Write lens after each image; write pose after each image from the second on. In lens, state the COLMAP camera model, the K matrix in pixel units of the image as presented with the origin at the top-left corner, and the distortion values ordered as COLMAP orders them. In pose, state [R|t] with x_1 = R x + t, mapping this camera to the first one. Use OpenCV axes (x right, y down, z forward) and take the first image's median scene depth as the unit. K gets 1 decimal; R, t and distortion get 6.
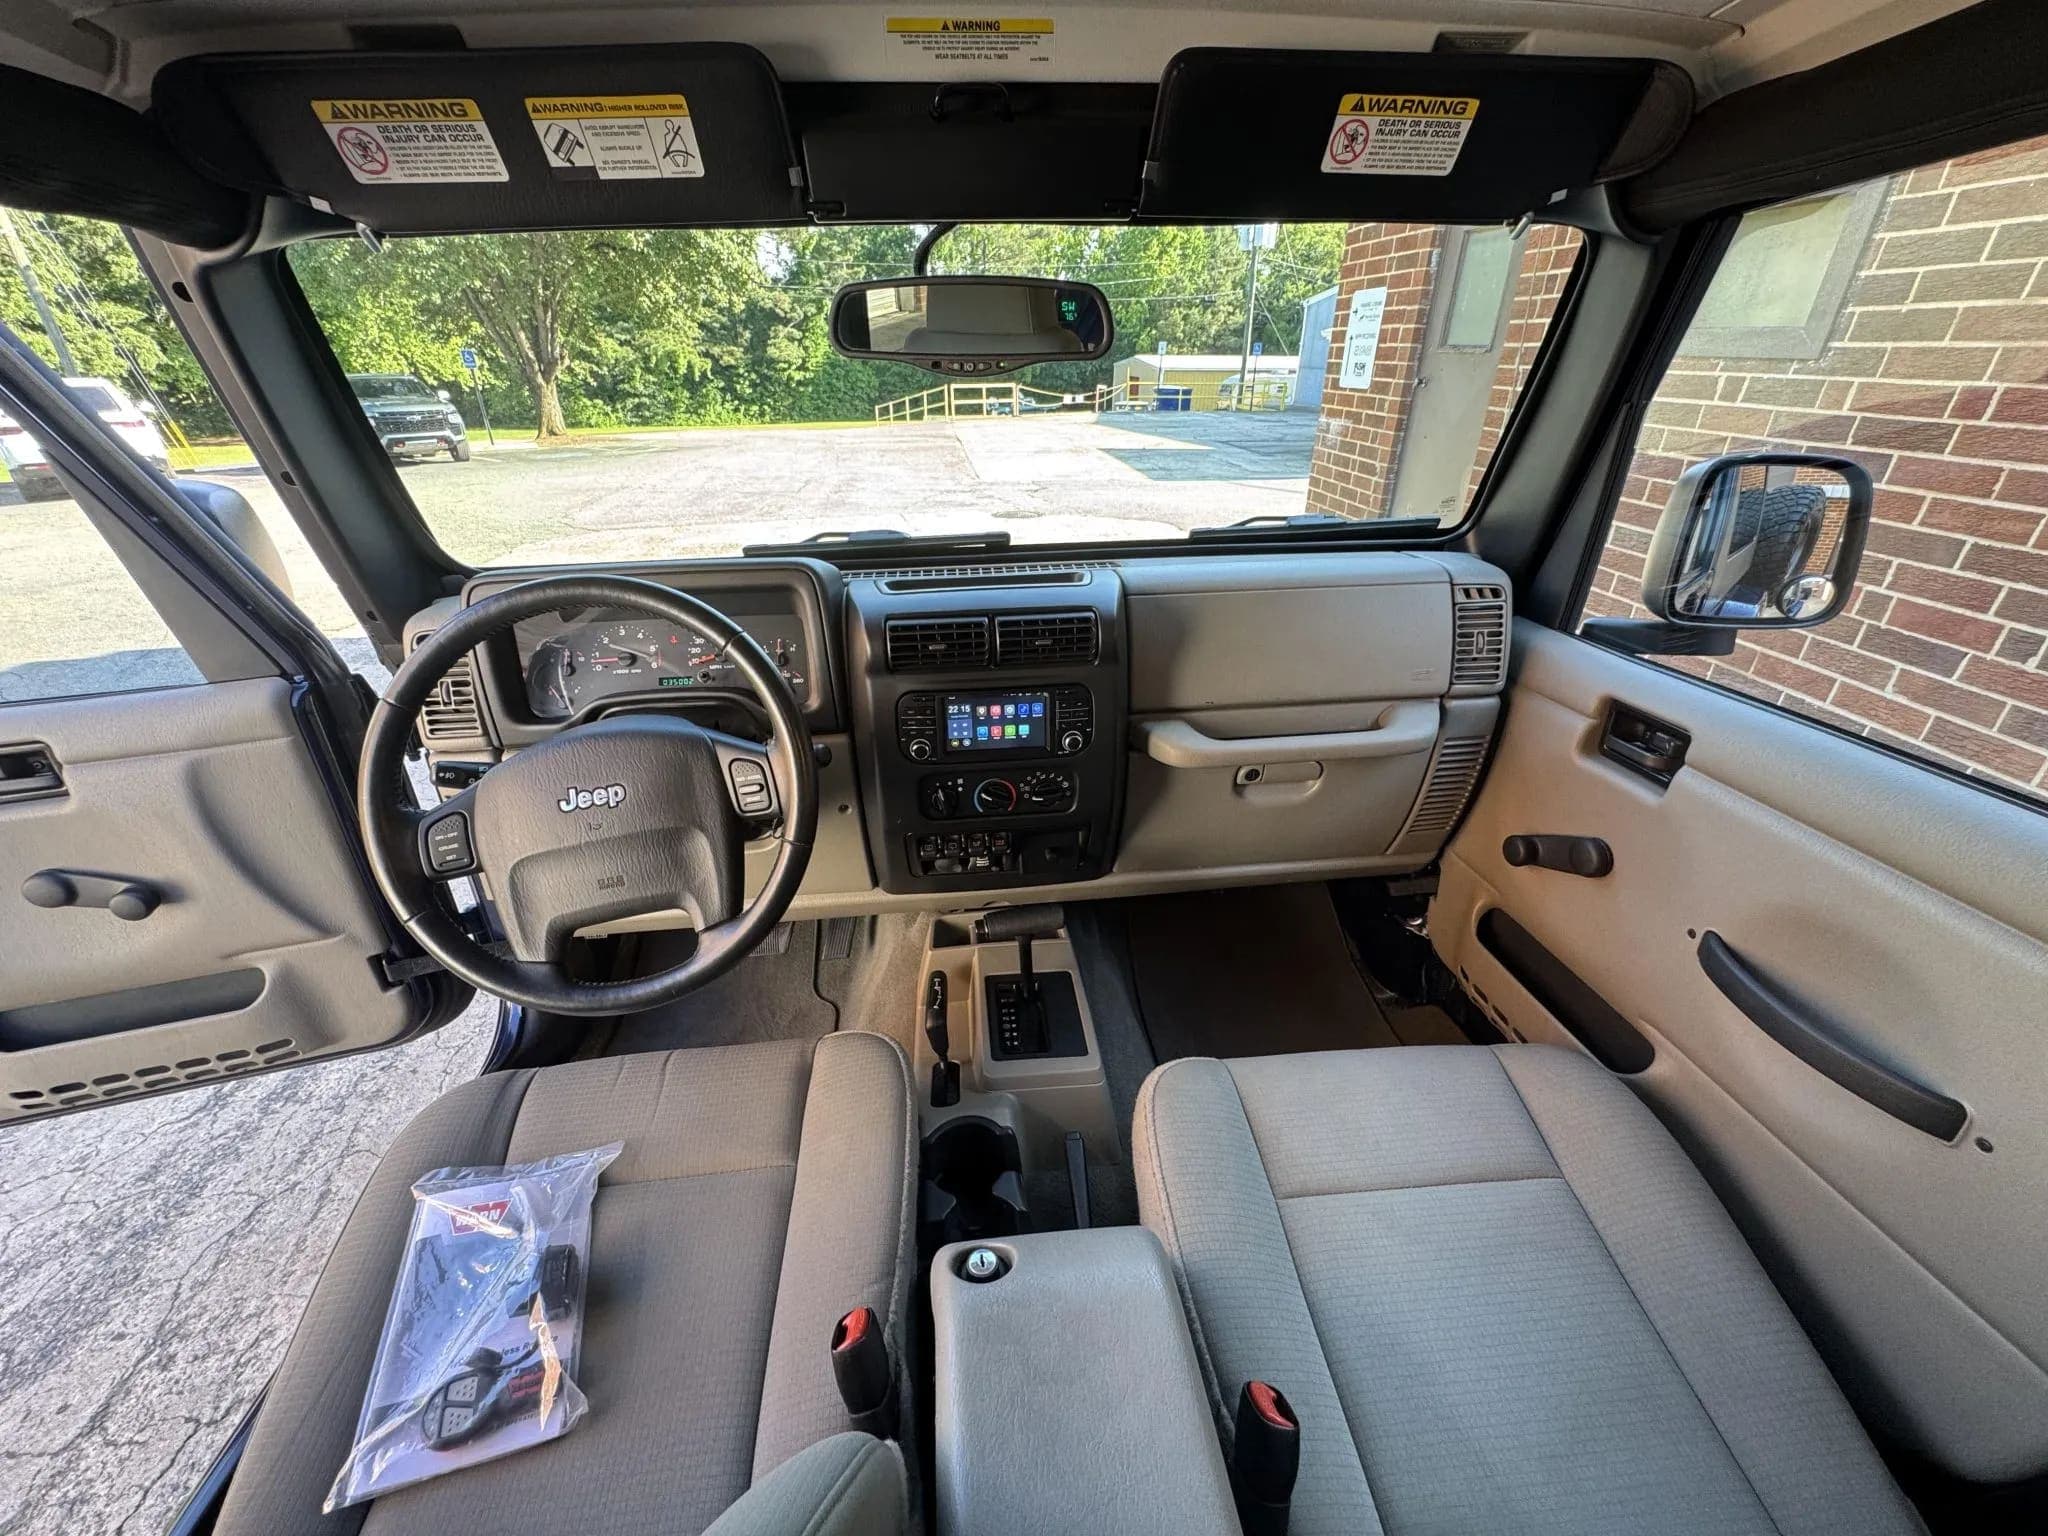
lens RADIAL K [[754.8, 0, 1024.0], [0, 754.8, 783.7], [0, 0, 1]] dist [0.011715, 0.000035]
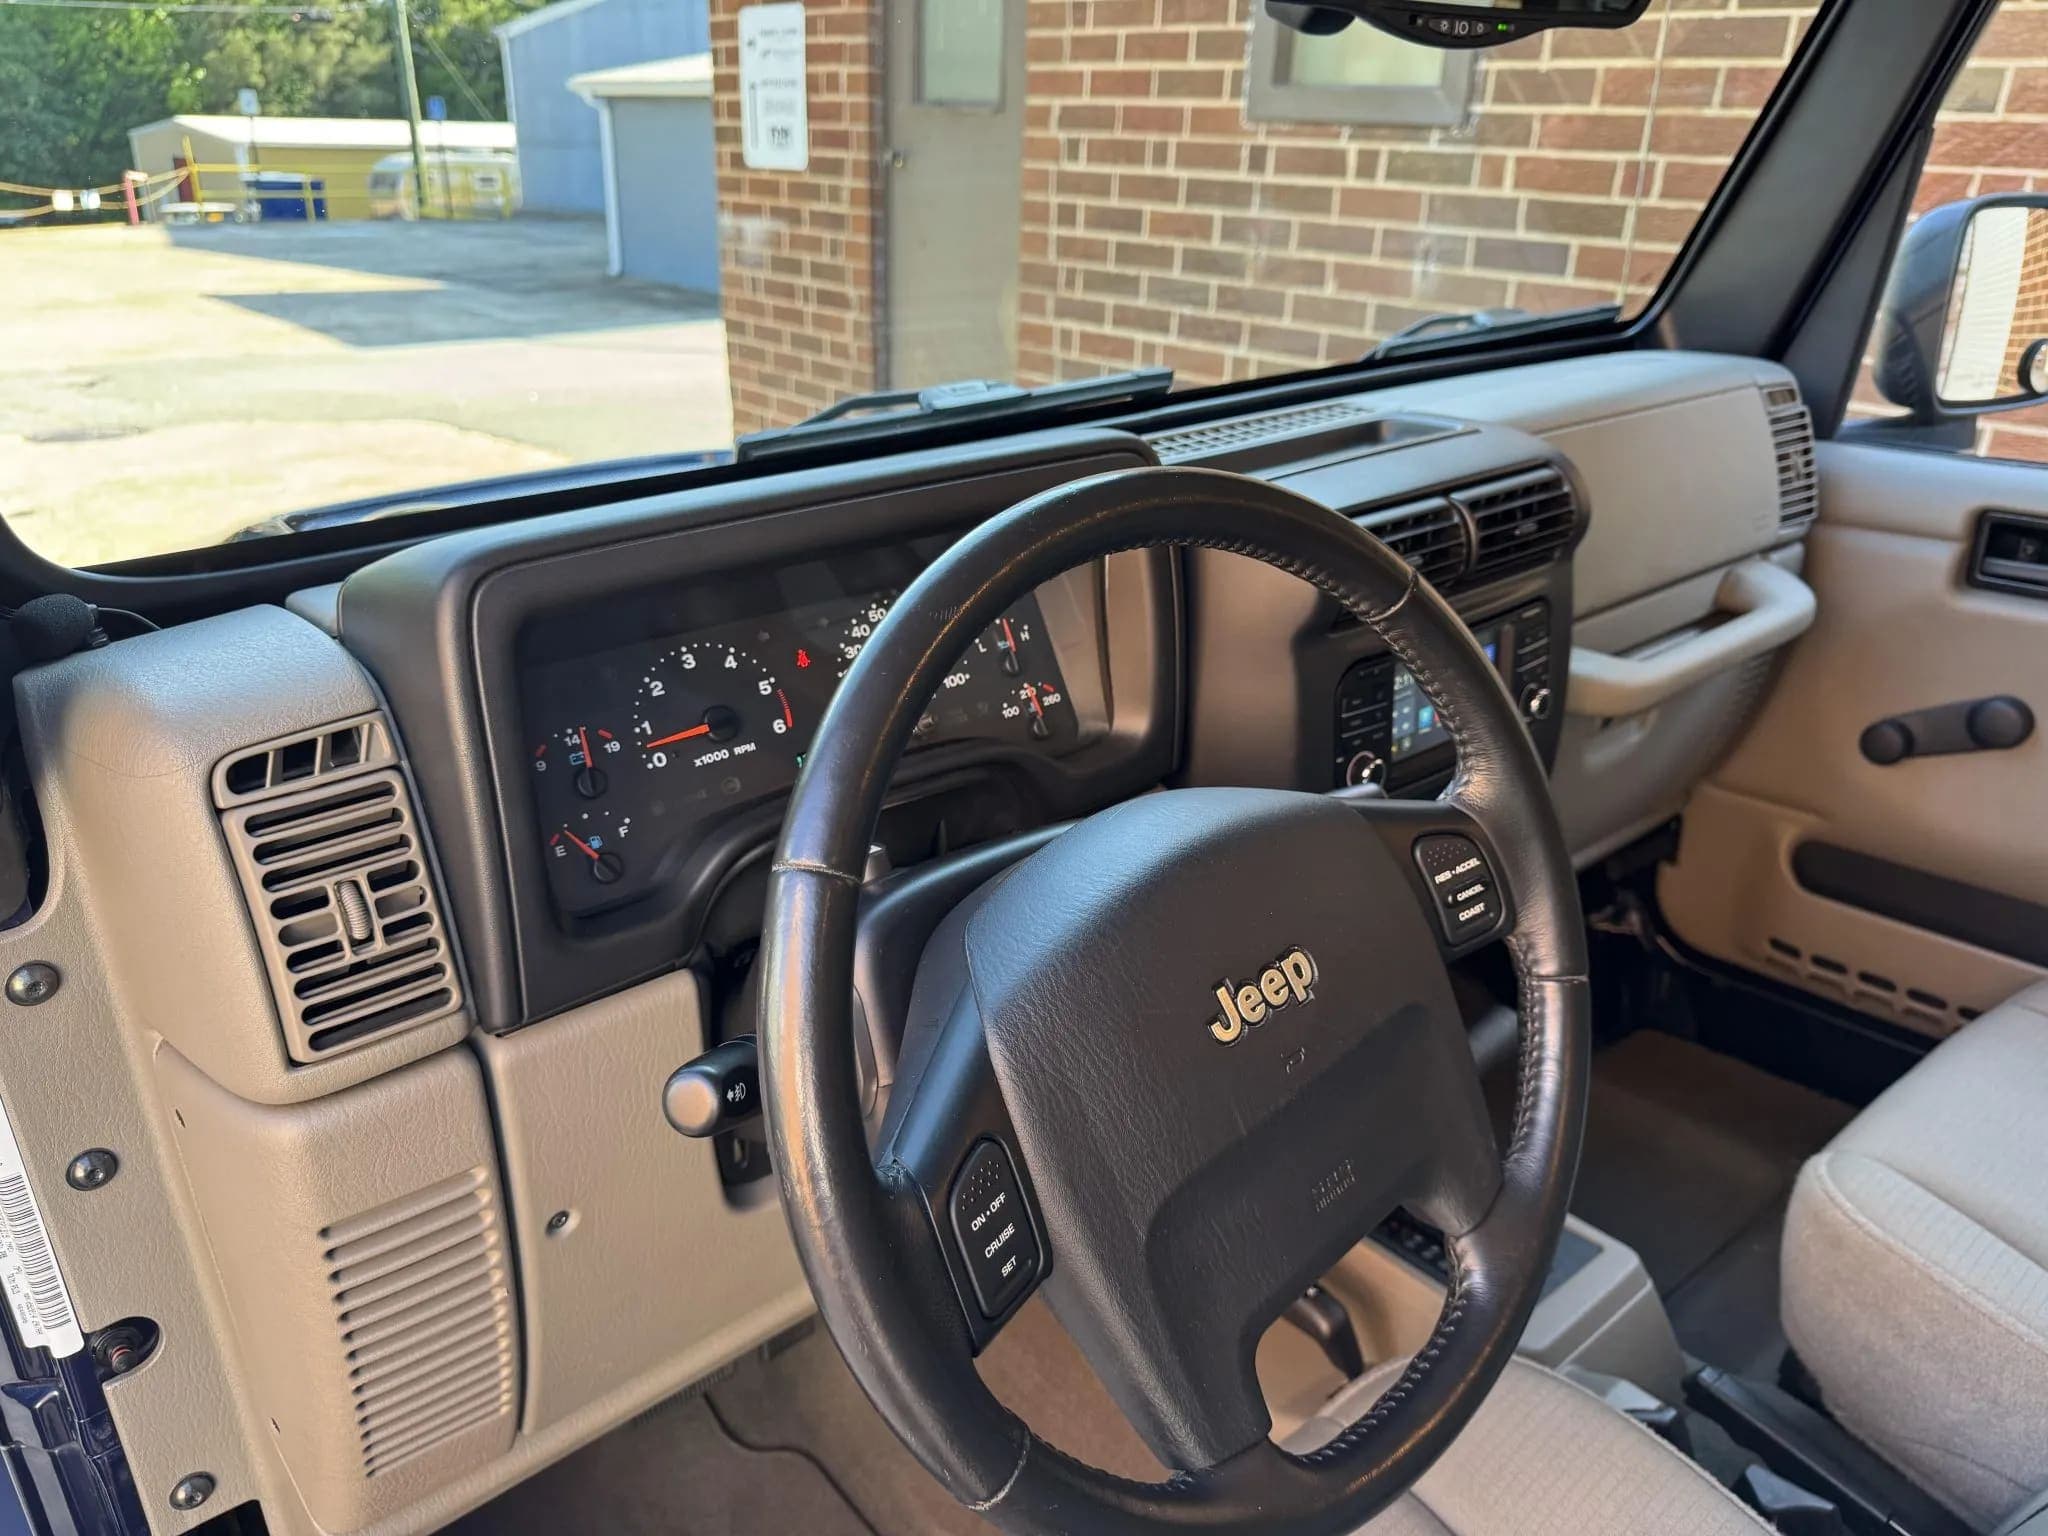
lens RADIAL K [[1400.0, 0, 925.5], [0, 1400.0, 825.0], [0, 0, 1]] dist [0.003206, -0.002613]
pose [[0.834272, -0.231789, 0.500264, -0.136941], [0.256622, 0.966310, 0.019765, -0.016783], [-0.487992, 0.111890, 0.865647, 0.053077]]
